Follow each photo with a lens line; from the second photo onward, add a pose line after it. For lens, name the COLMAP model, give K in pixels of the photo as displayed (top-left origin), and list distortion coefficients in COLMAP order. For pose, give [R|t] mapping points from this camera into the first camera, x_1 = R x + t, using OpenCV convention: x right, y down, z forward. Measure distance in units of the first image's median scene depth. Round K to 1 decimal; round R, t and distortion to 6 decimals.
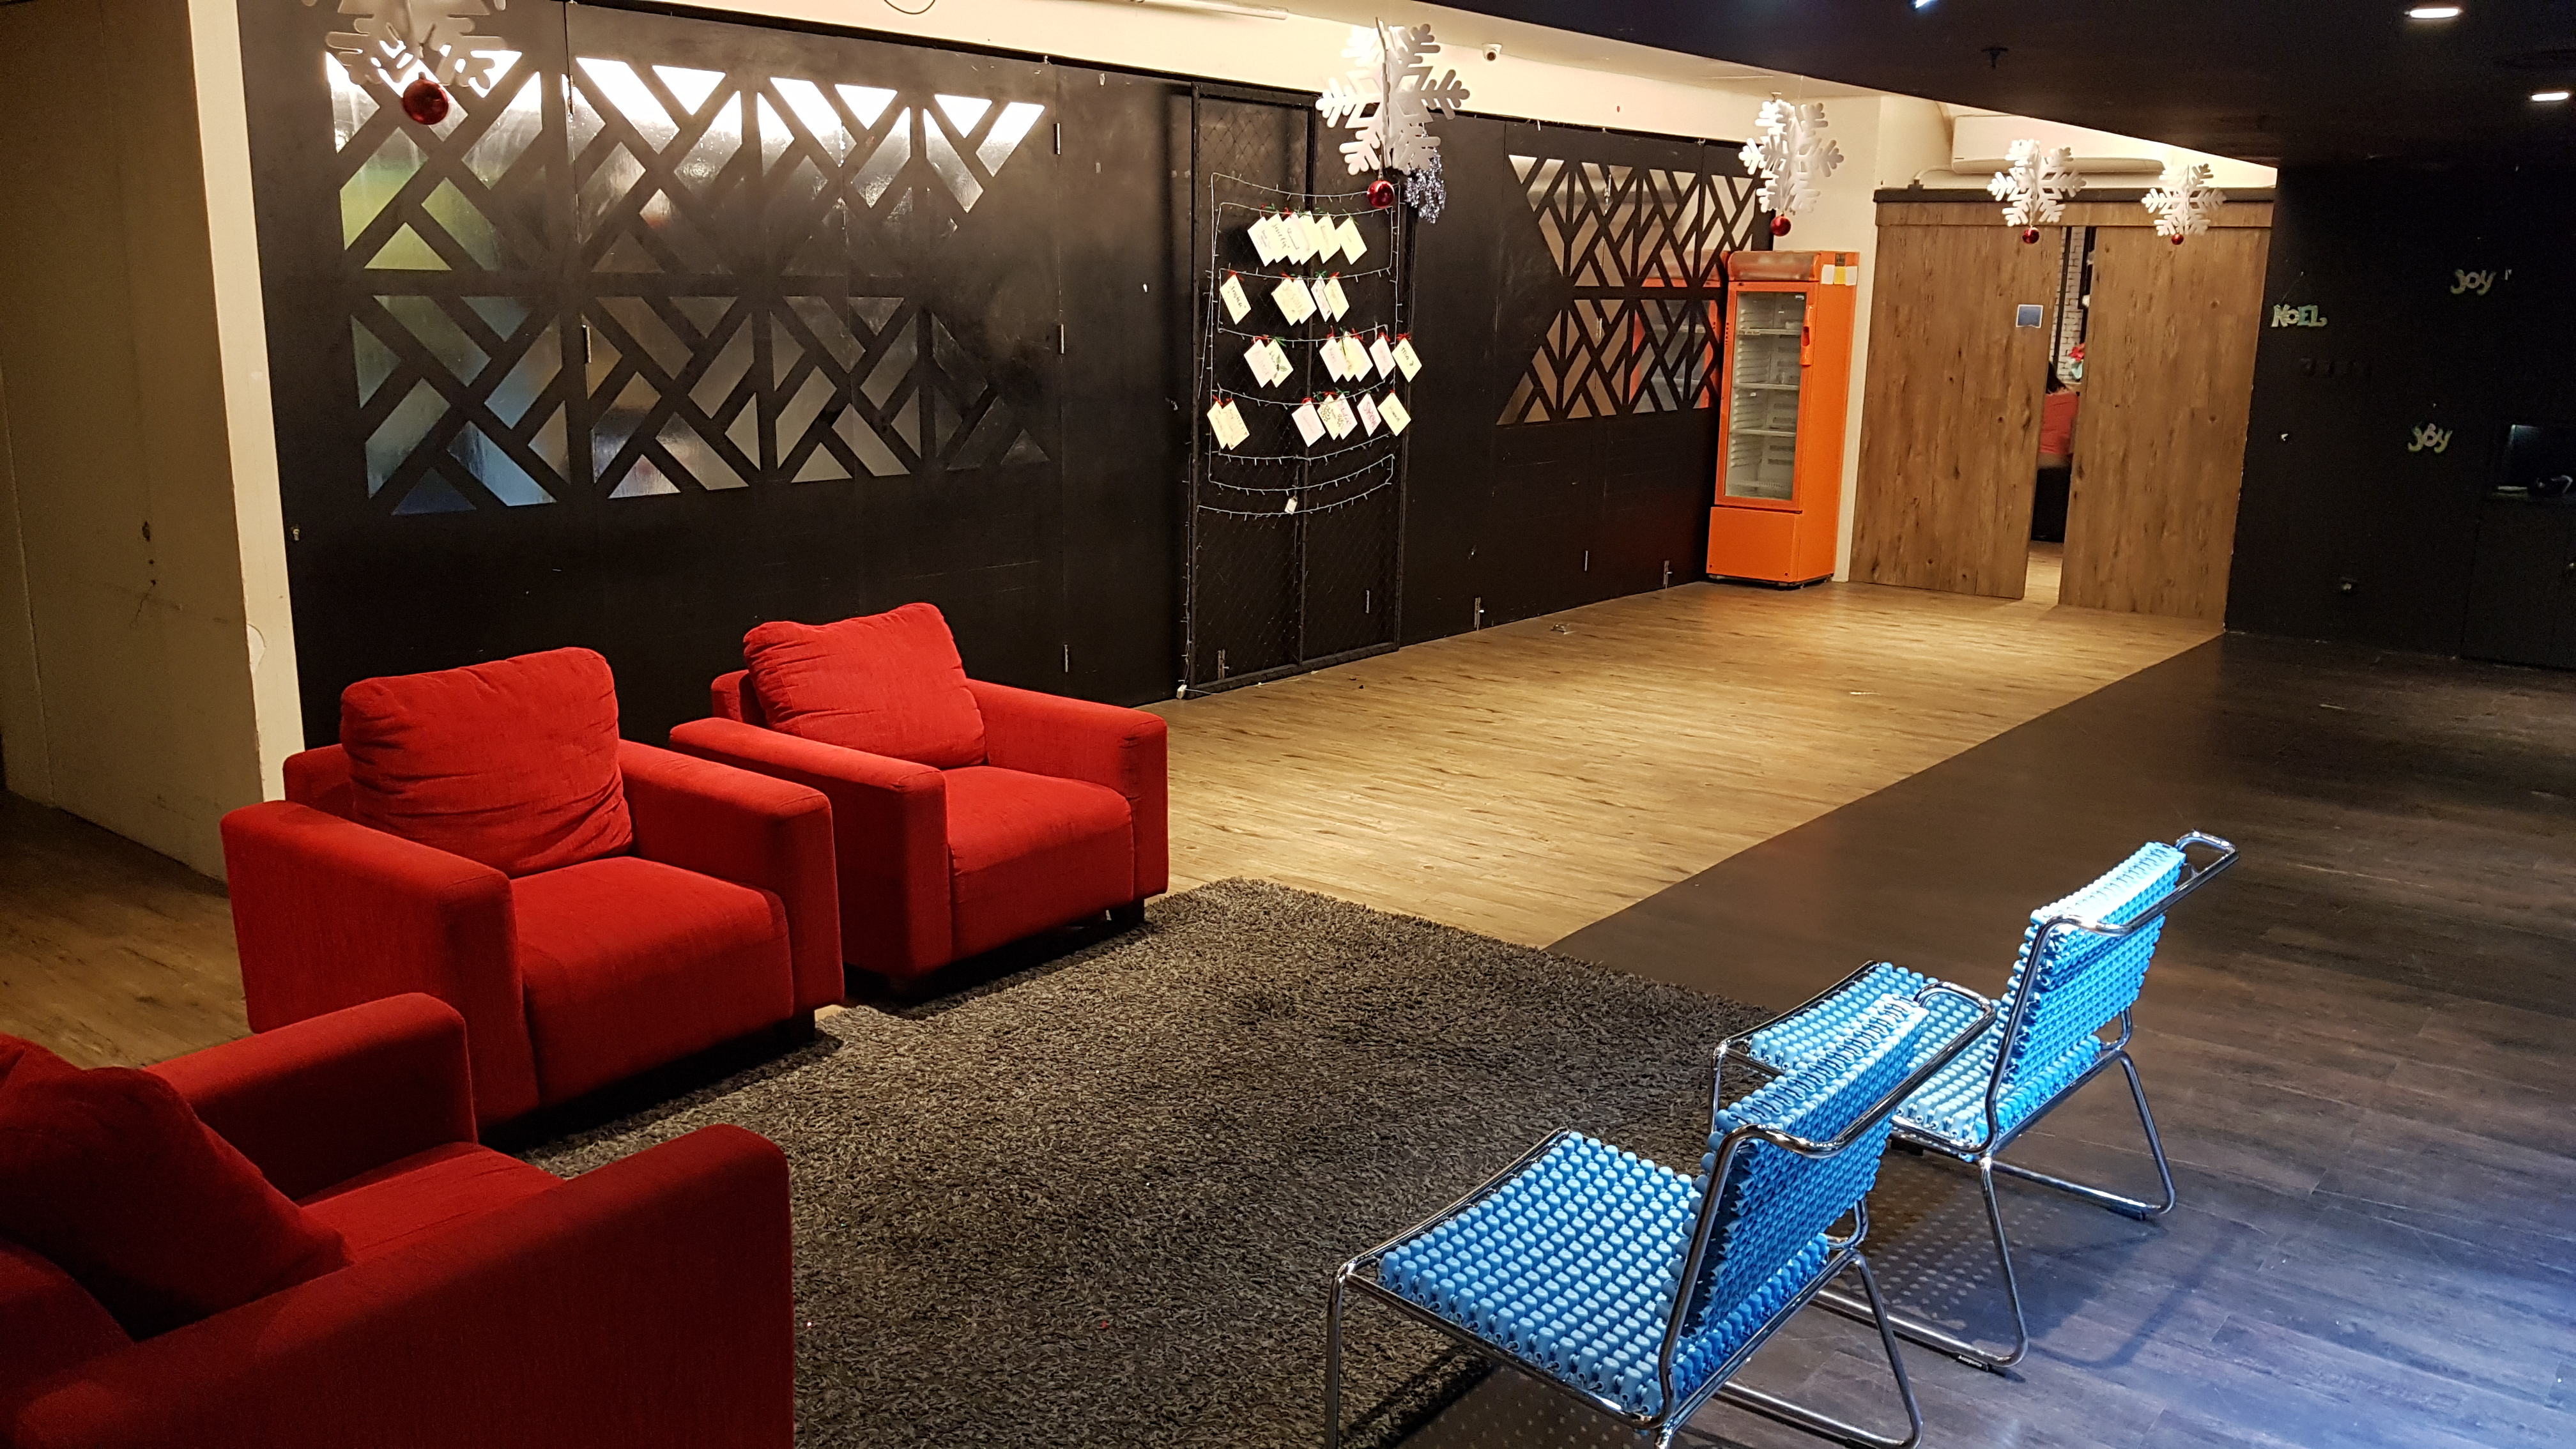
lens RADIAL K [[2000.1, 0, 1313.9], [0, 2000.1, 782.5], [0, 0, 1]] dist [0.065174, -0.081482]
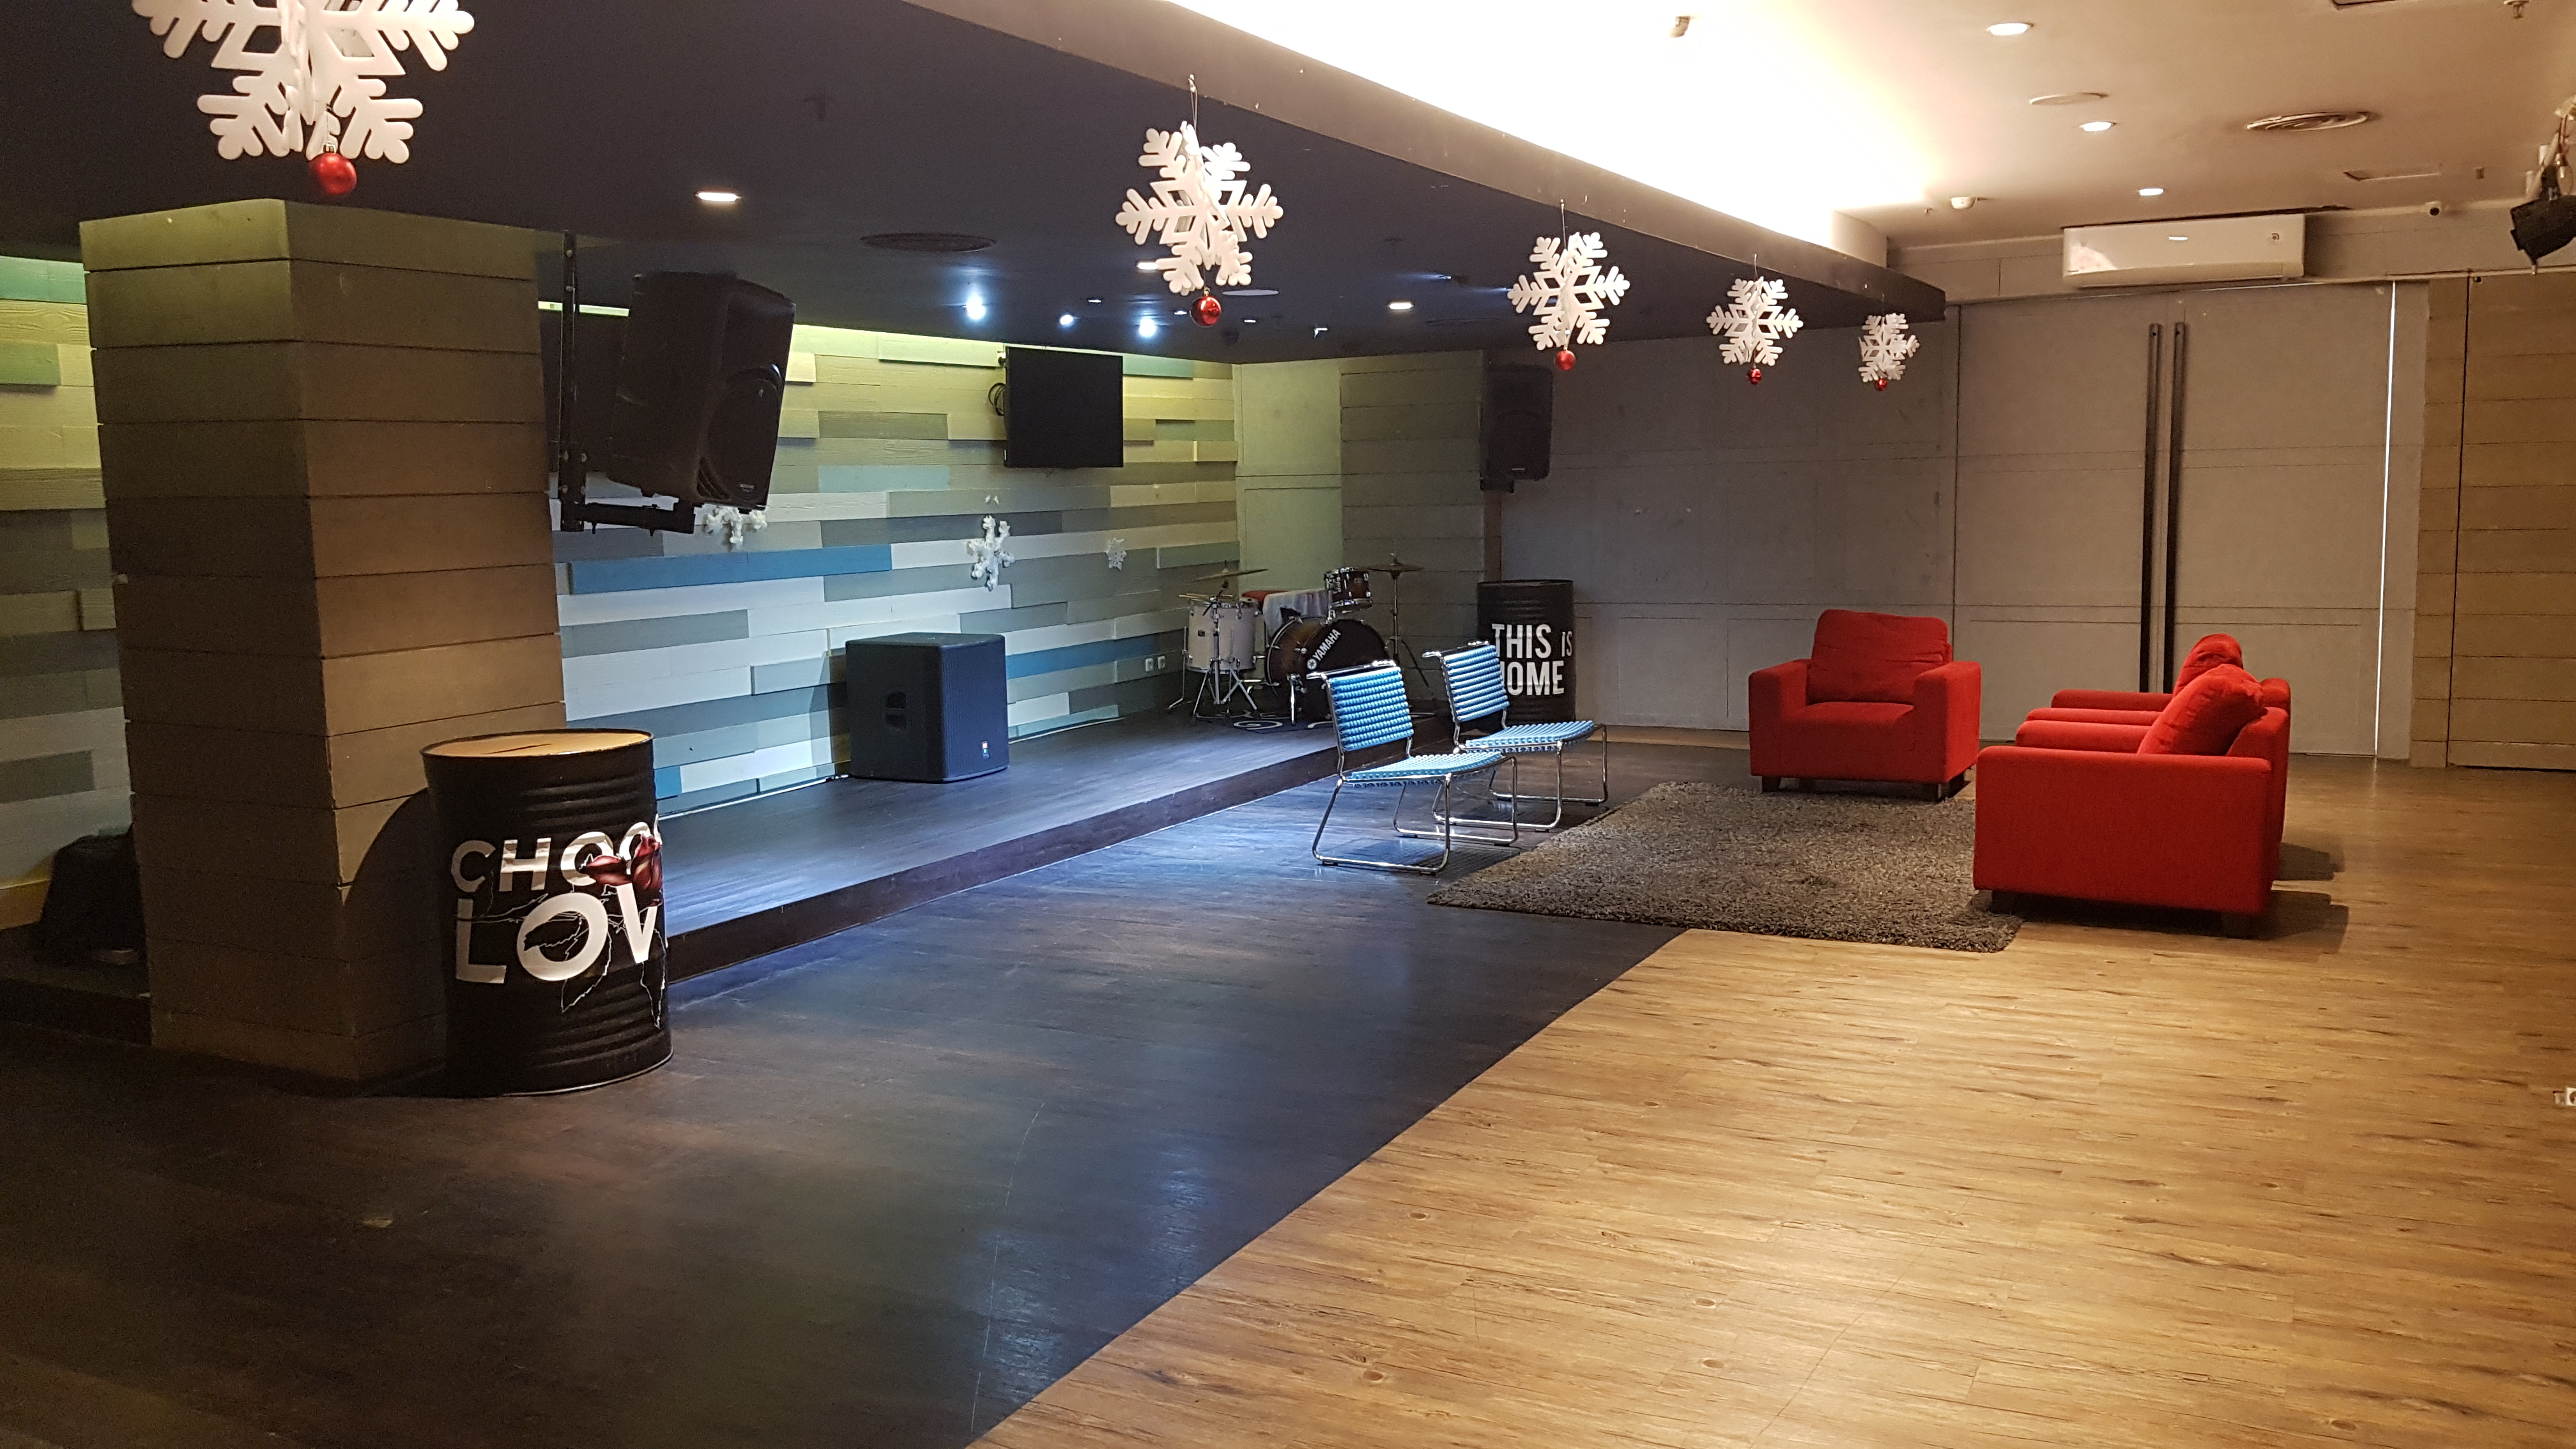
lens RADIAL K [[2000.1, 0, 1297.1], [0, 2000.1, 701.7], [0, 0, 1]] dist [0.065174, -0.081482]
pose [[-0.984104, 0.024343, -0.175919, 0.406478], [-0.038422, 0.937917, 0.344724, -0.341965], [0.173389, 0.346003, -0.922073, 1.457171]]
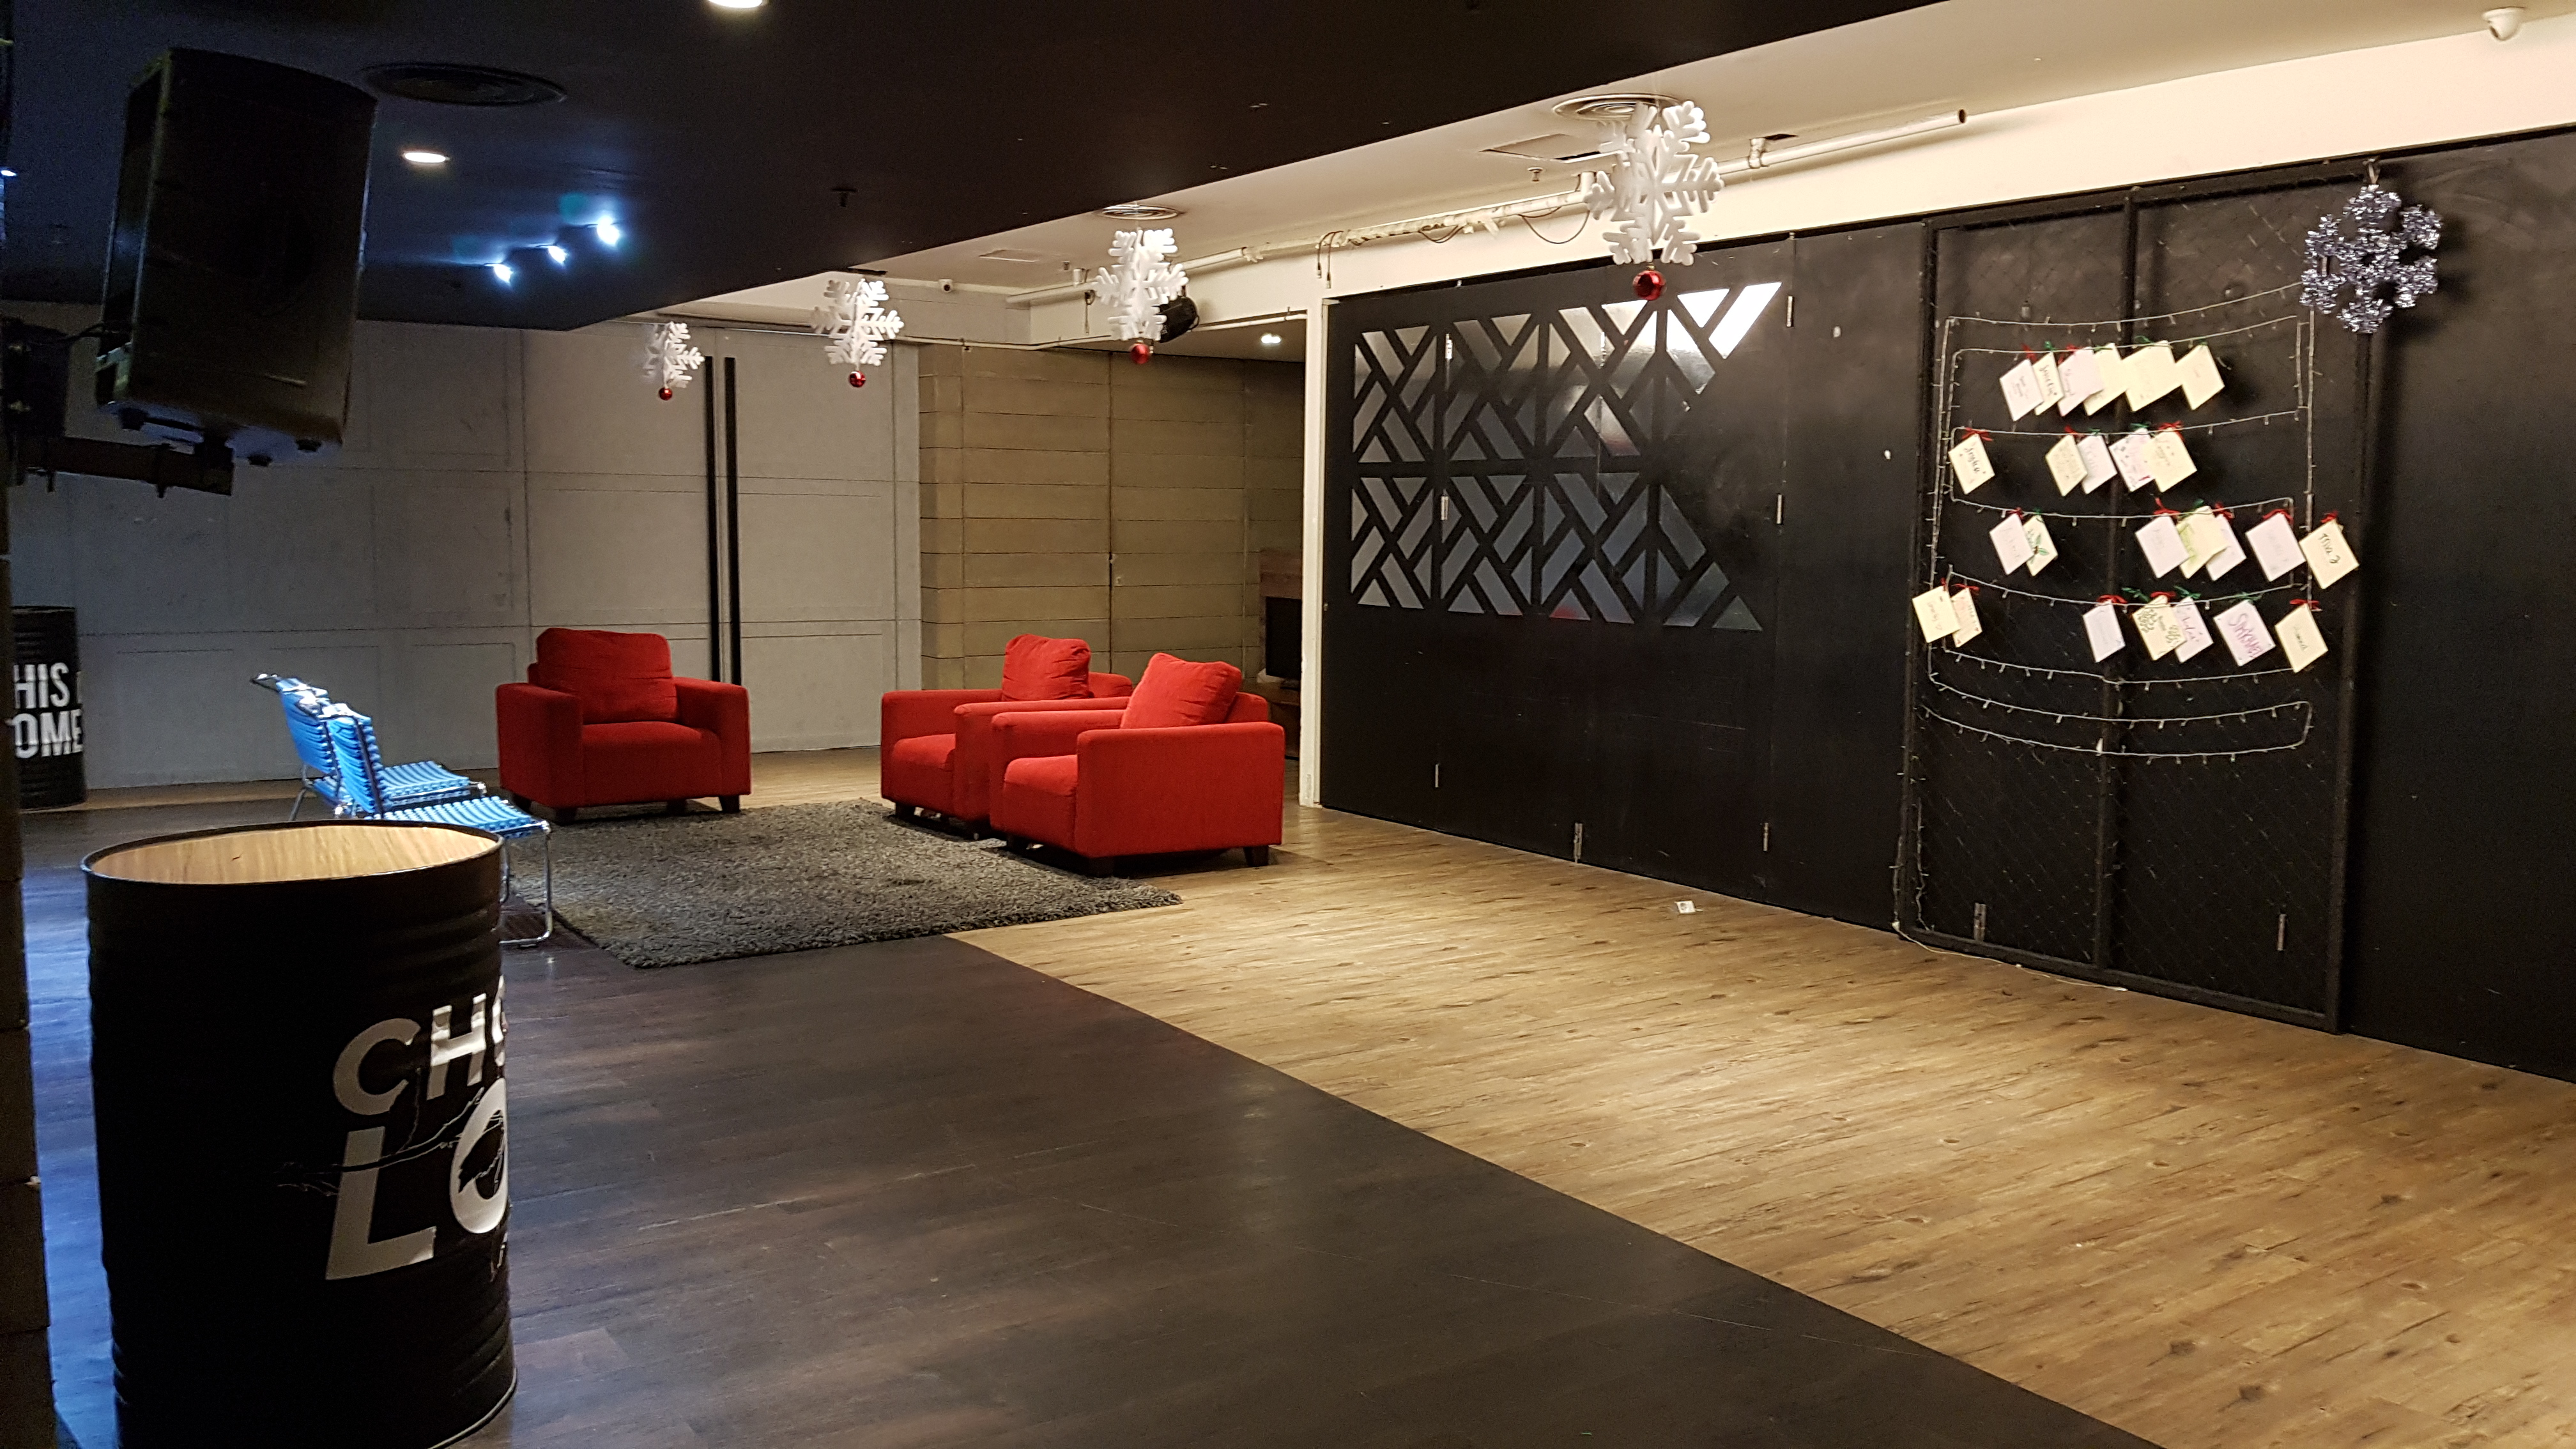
lens RADIAL K [[2000.1, 0, 1241.3], [0, 2000.1, 770.6], [0, 0, 1]] dist [0.065174, -0.081482]
pose [[-0.312759, 0.099290, -0.944629, 0.870109], [-0.250642, 0.950644, 0.182907, -0.207494], [0.916166, 0.293970, -0.272436, 1.034001]]
